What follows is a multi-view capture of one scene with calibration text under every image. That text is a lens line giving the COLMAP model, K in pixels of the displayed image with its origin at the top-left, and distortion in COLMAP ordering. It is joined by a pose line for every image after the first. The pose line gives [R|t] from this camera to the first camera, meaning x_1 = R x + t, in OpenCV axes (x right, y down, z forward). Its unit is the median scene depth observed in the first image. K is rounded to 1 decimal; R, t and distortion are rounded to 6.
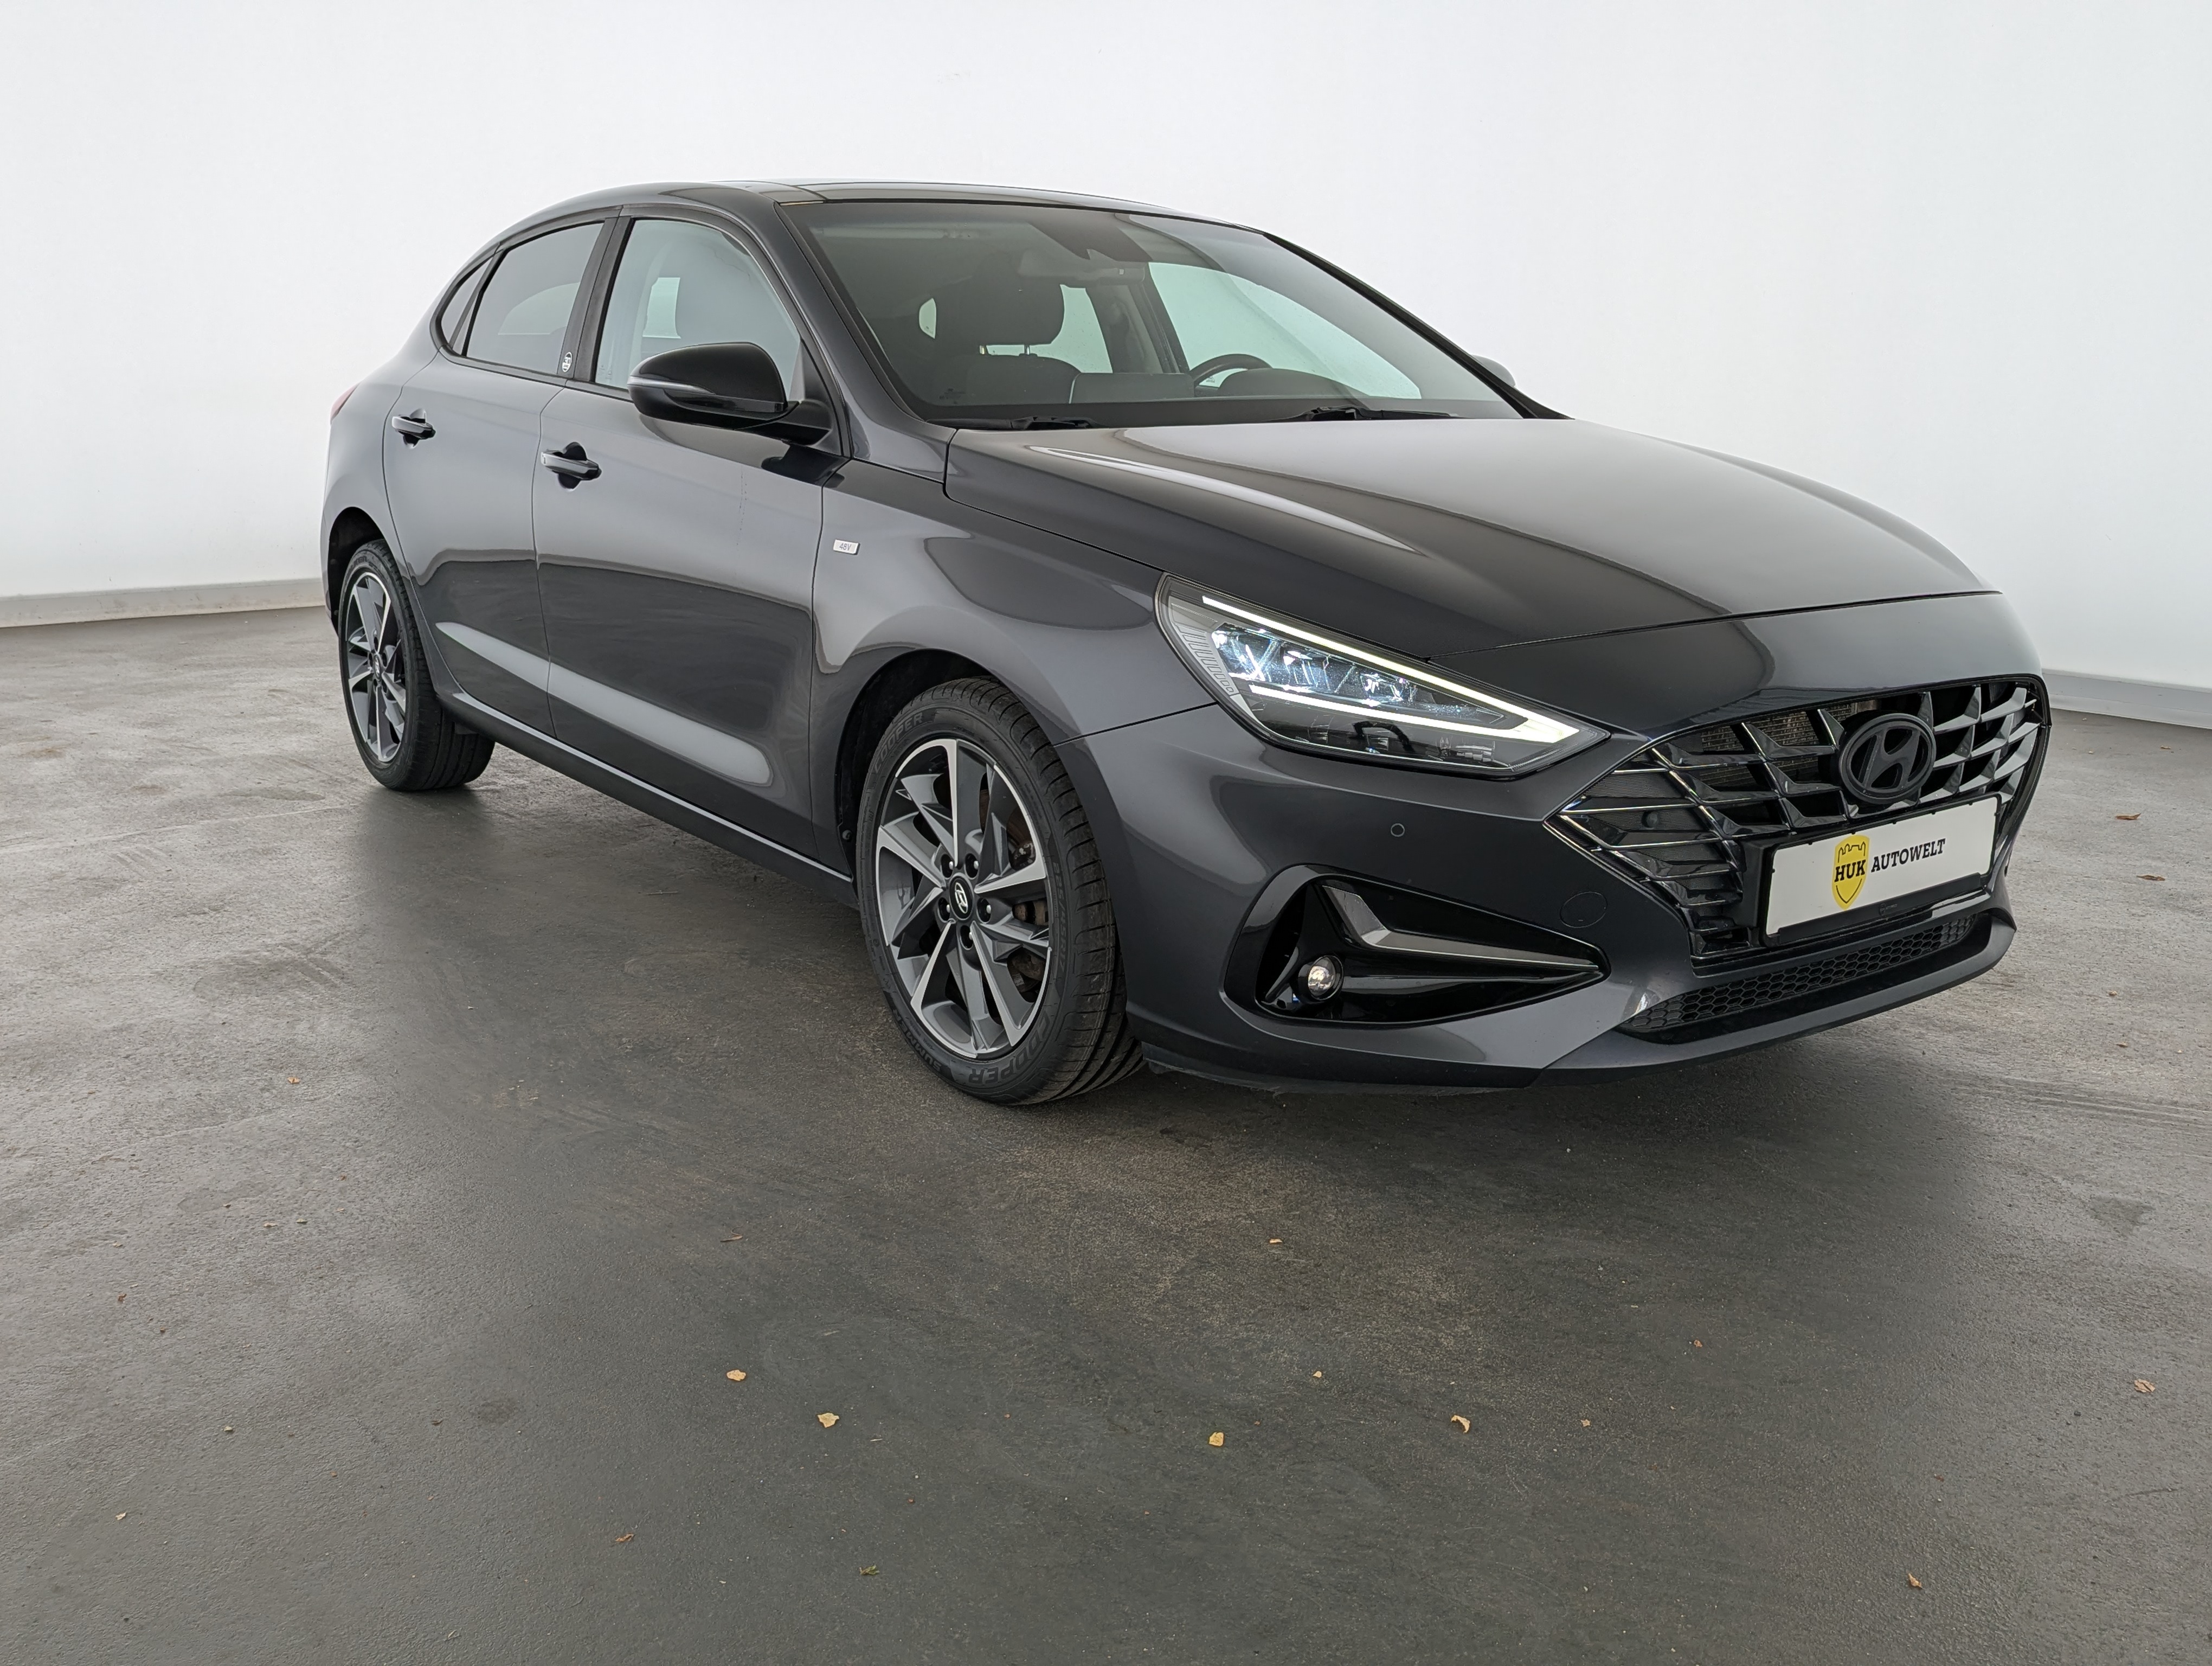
lens RADIAL K [[2060.4, 0, 1094.1], [0, 2060.4, 830.7], [0, 0, 1]] dist [0.026736, 0.000000]
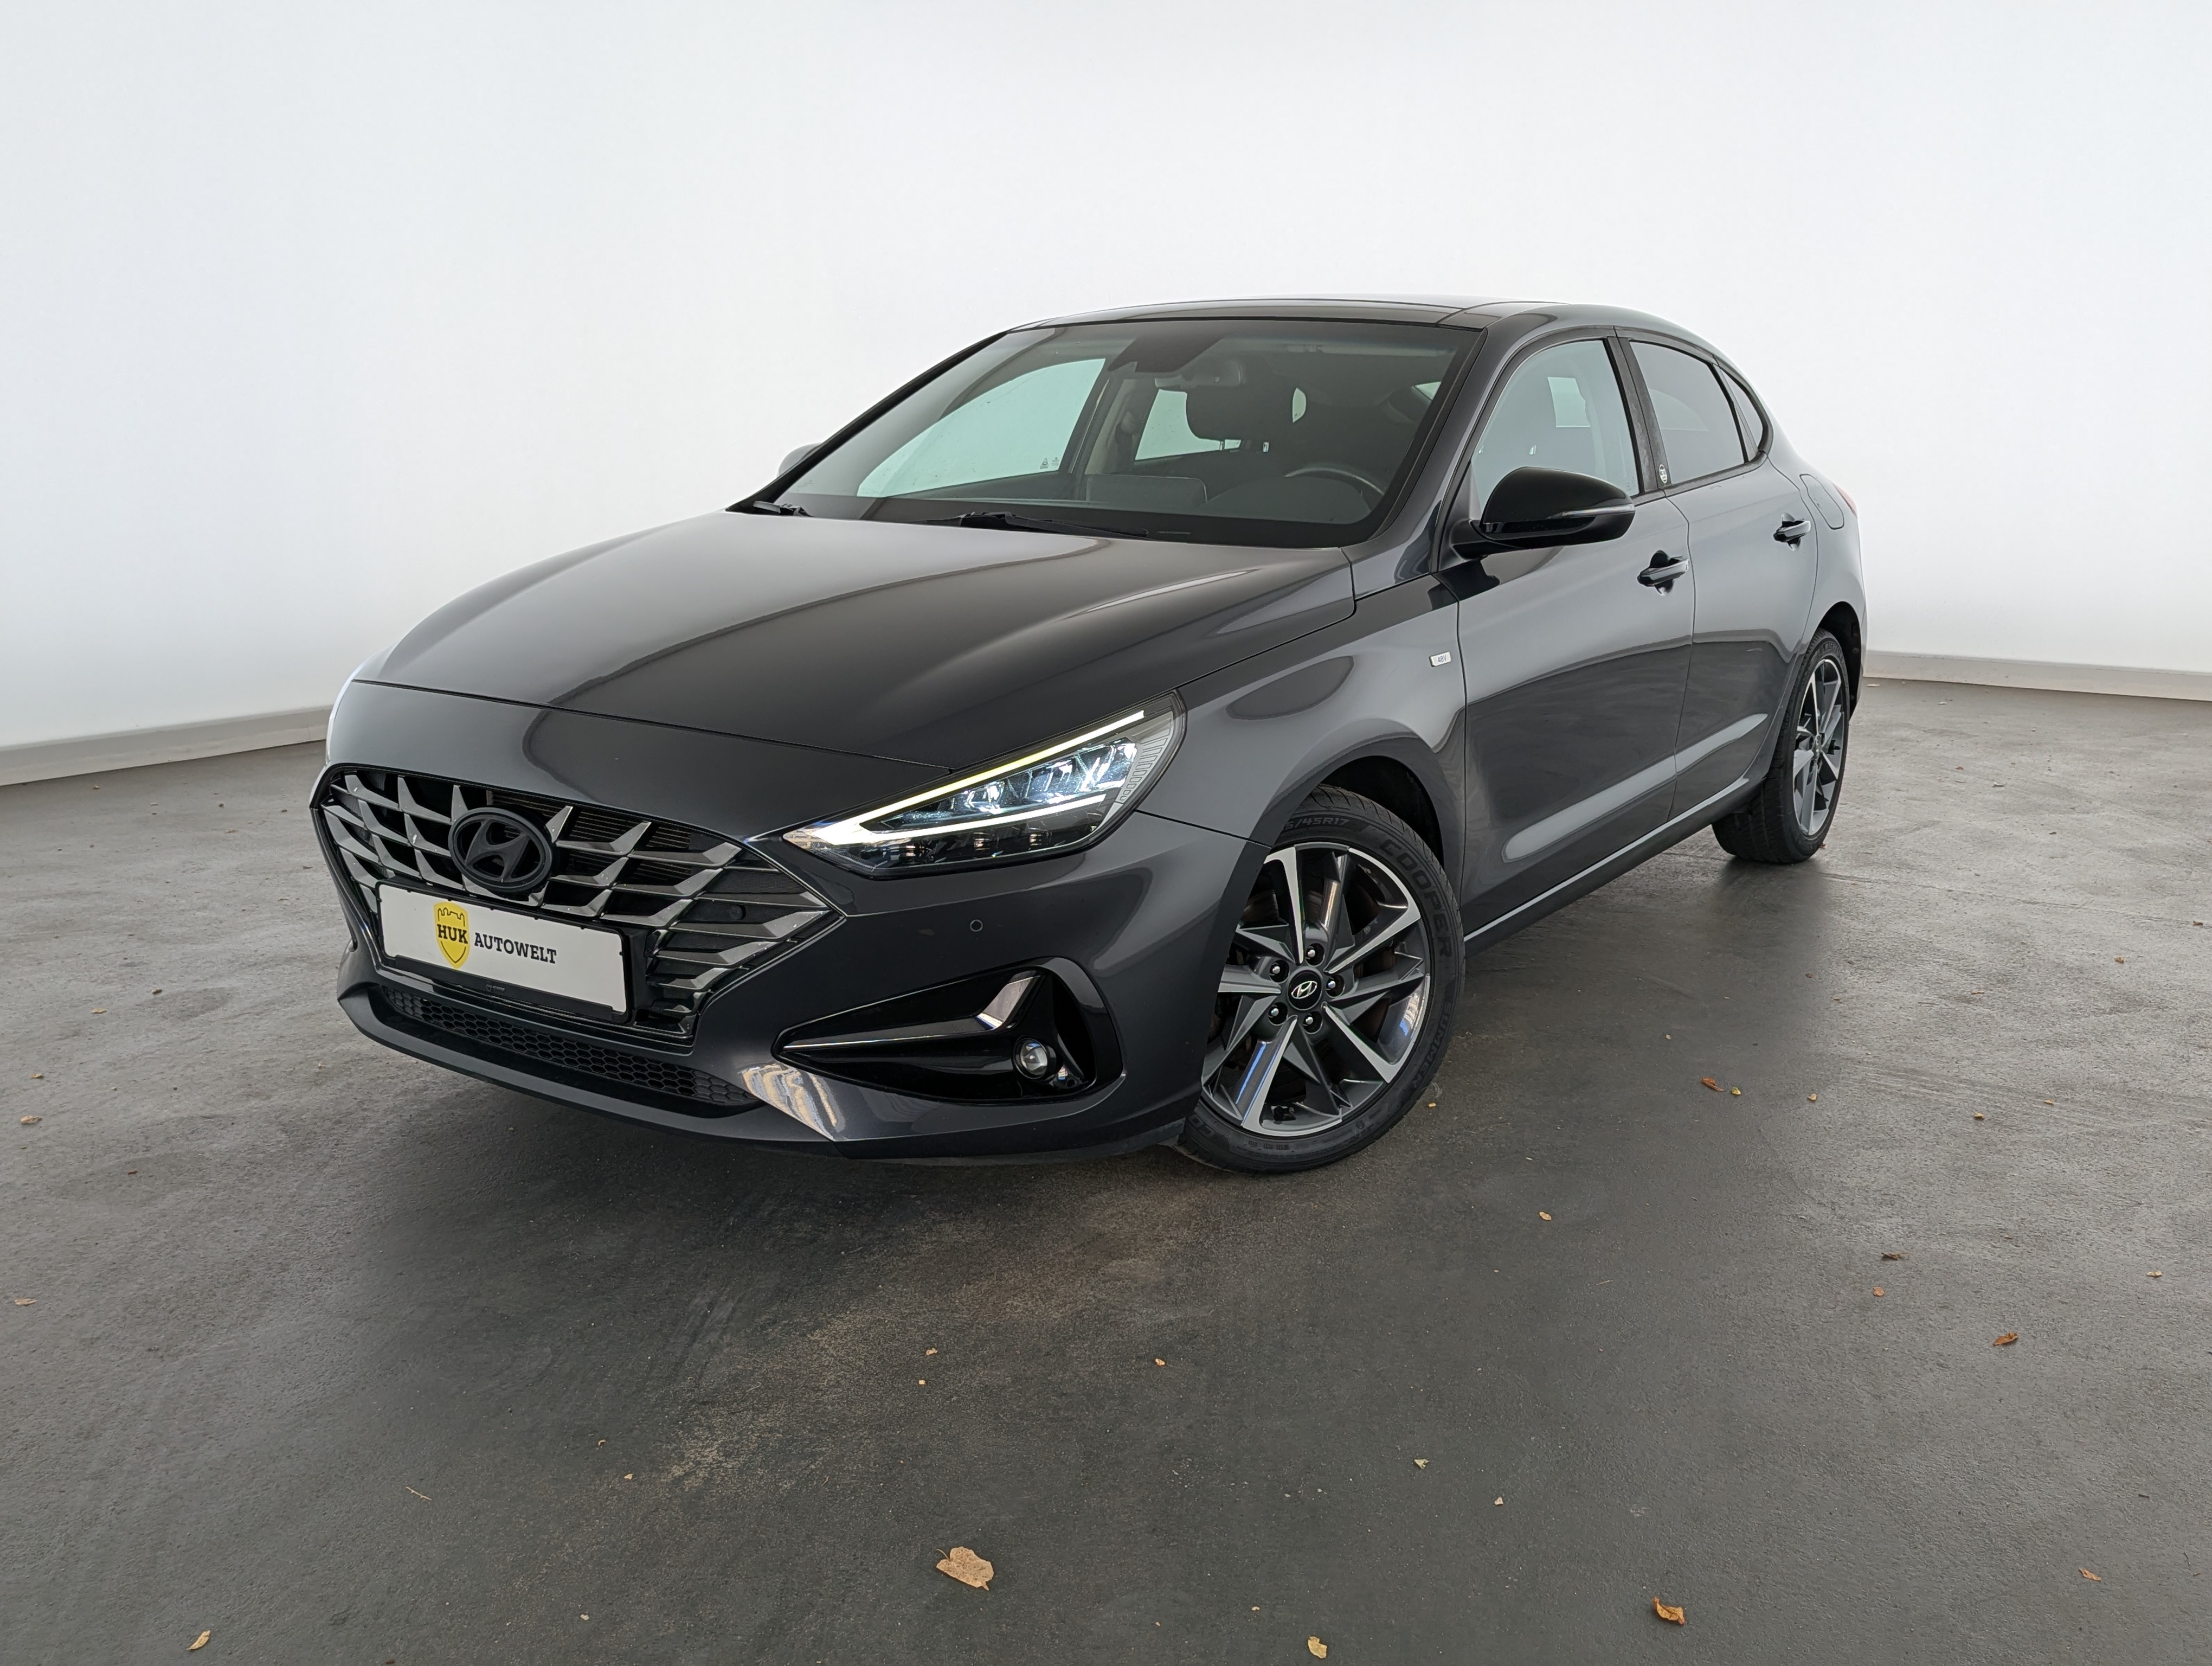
lens RADIAL K [[2060.4, 0, 1107.0], [0, 2060.4, 839.8], [0, 0, 1]] dist [0.026736, 0.000000]
pose [[0.324970, 0.200129, -0.924307, 1.489333], [-0.226841, 0.965317, 0.129255, -0.251631], [0.918116, 0.167667, 0.359097, 0.914198]]
